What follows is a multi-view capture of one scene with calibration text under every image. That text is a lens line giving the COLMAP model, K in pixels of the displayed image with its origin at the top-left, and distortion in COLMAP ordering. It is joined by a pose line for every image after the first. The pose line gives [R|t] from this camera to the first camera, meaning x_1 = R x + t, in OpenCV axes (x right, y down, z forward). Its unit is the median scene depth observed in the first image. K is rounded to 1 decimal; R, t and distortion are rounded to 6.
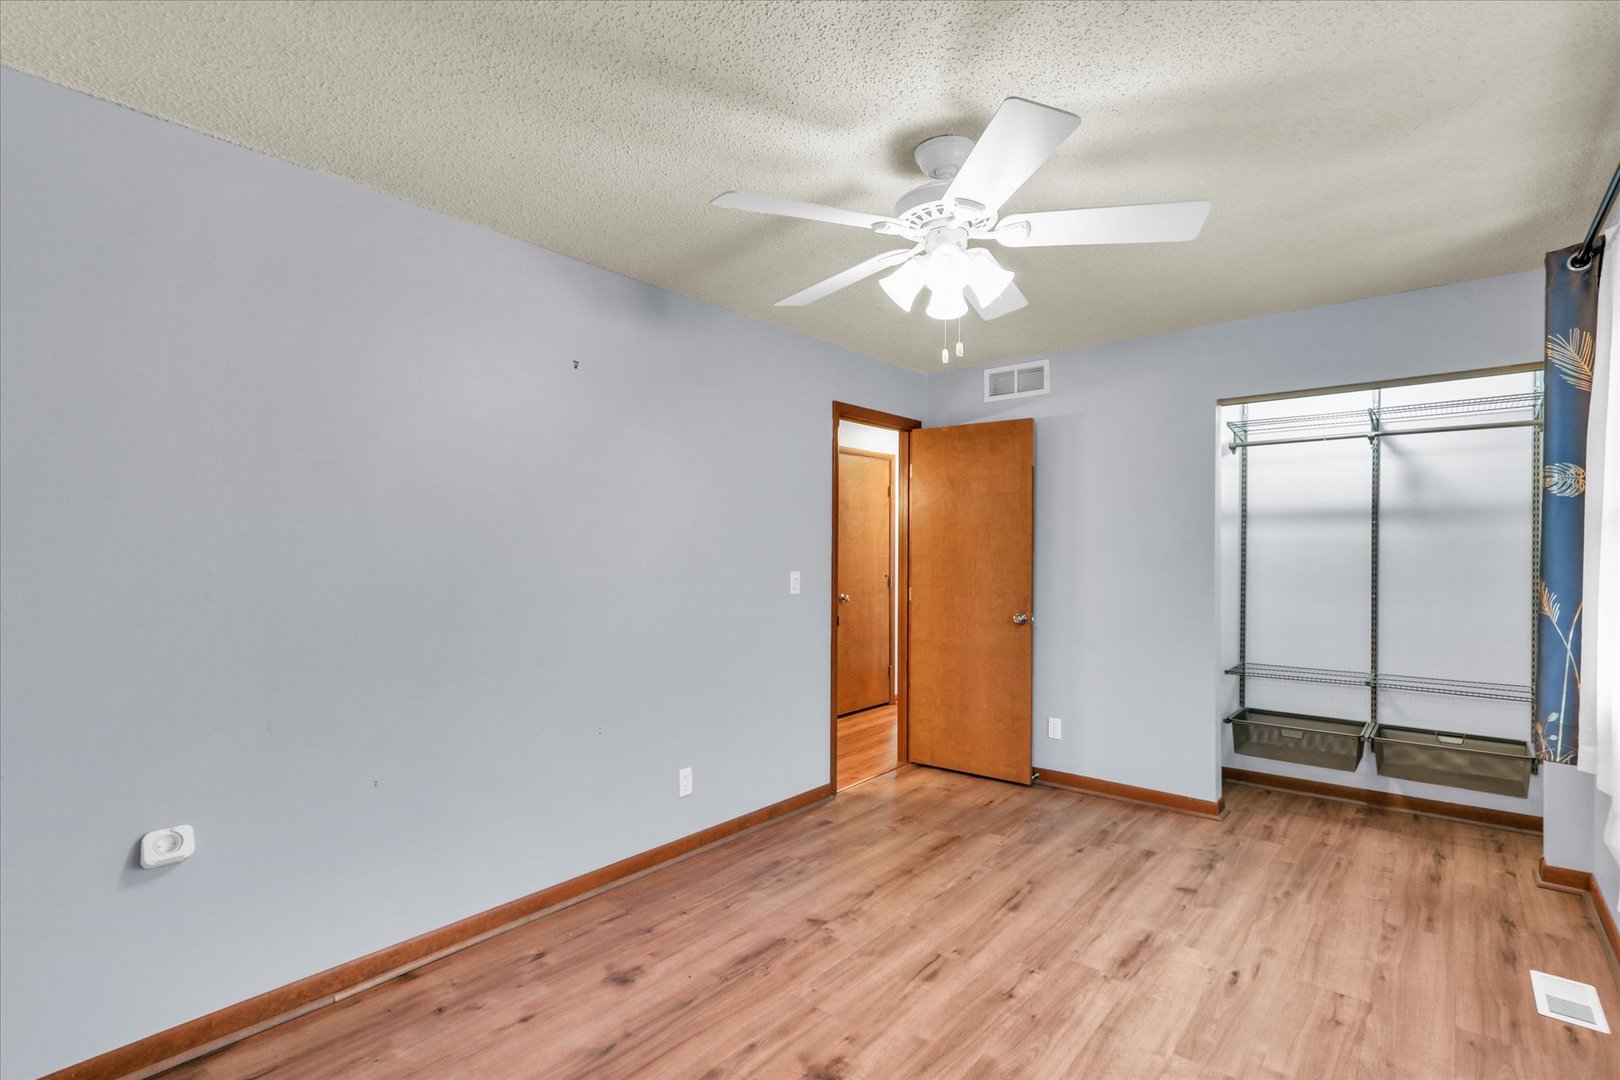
lens RADIAL K [[752.1, 0, 809.2], [0, 752.1, 559.5], [0, 0, 1]] dist [0.002537, 0.000427]
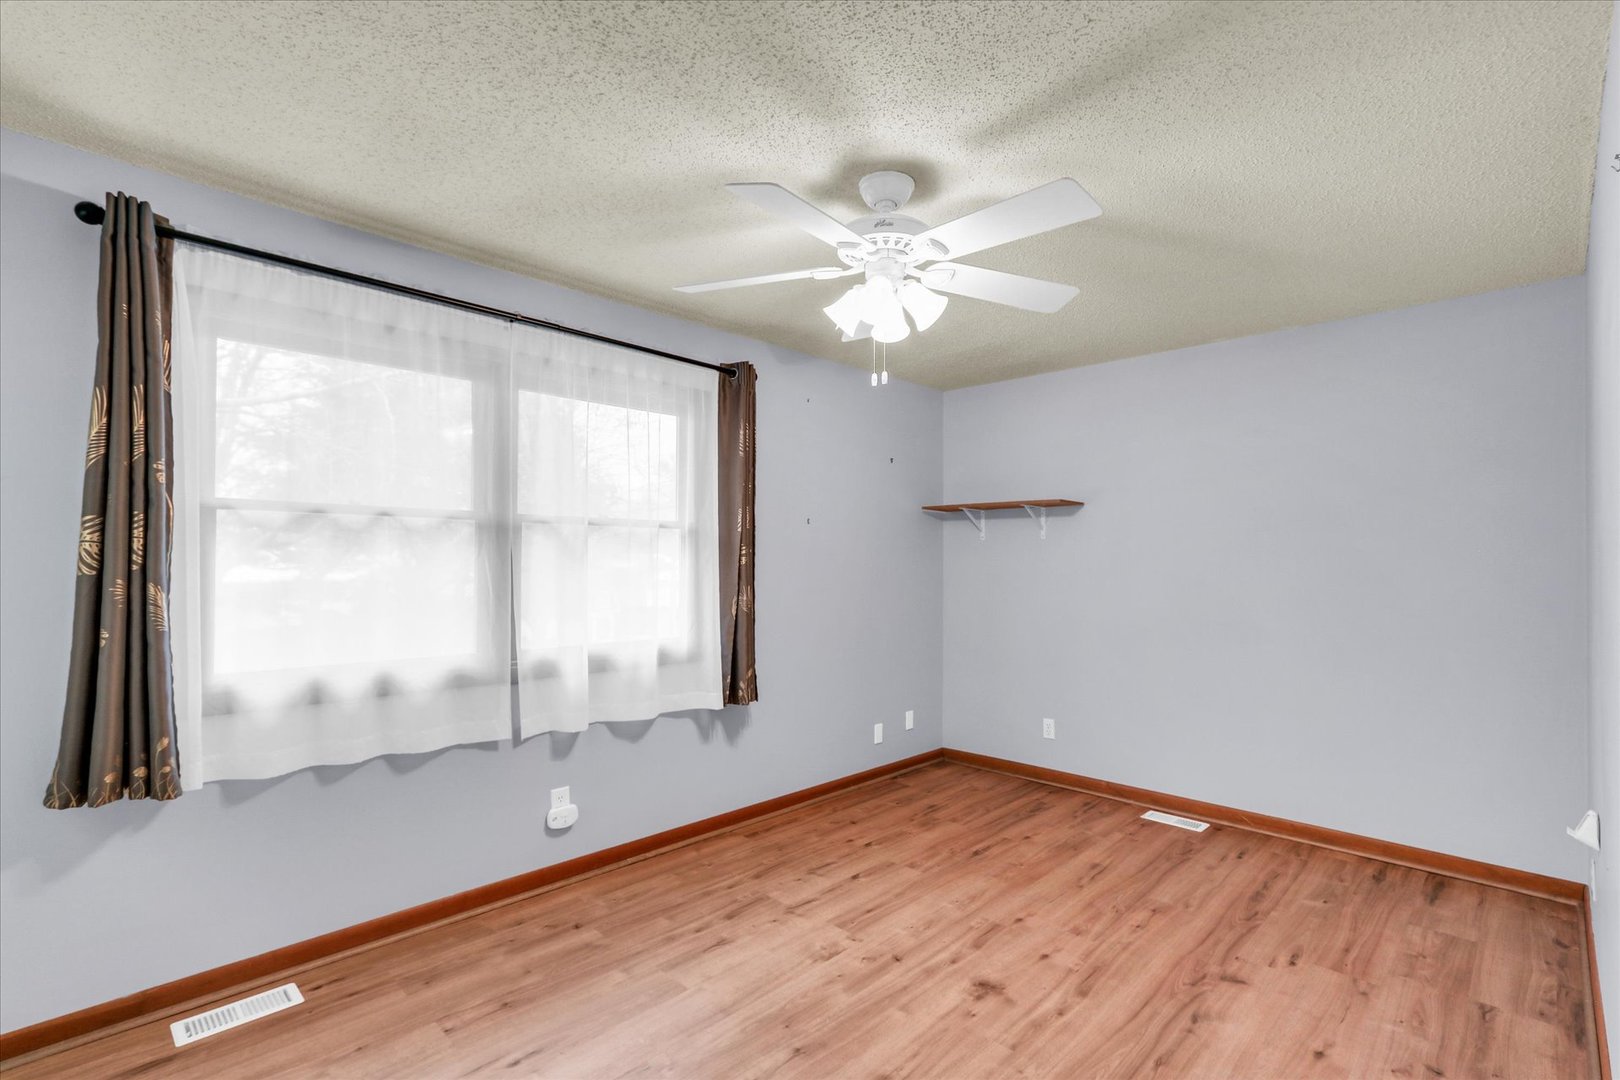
lens RADIAL K [[752.1, 0, 809.2], [0, 752.1, 559.5], [0, 0, 1]] dist [0.002537, 0.000427]
pose [[-0.997047, -0.004119, 0.076685, 0.198693], [-0.003404, 0.999950, 0.009454, -0.021708], [-0.076720, 0.009165, -0.997011, 2.027537]]
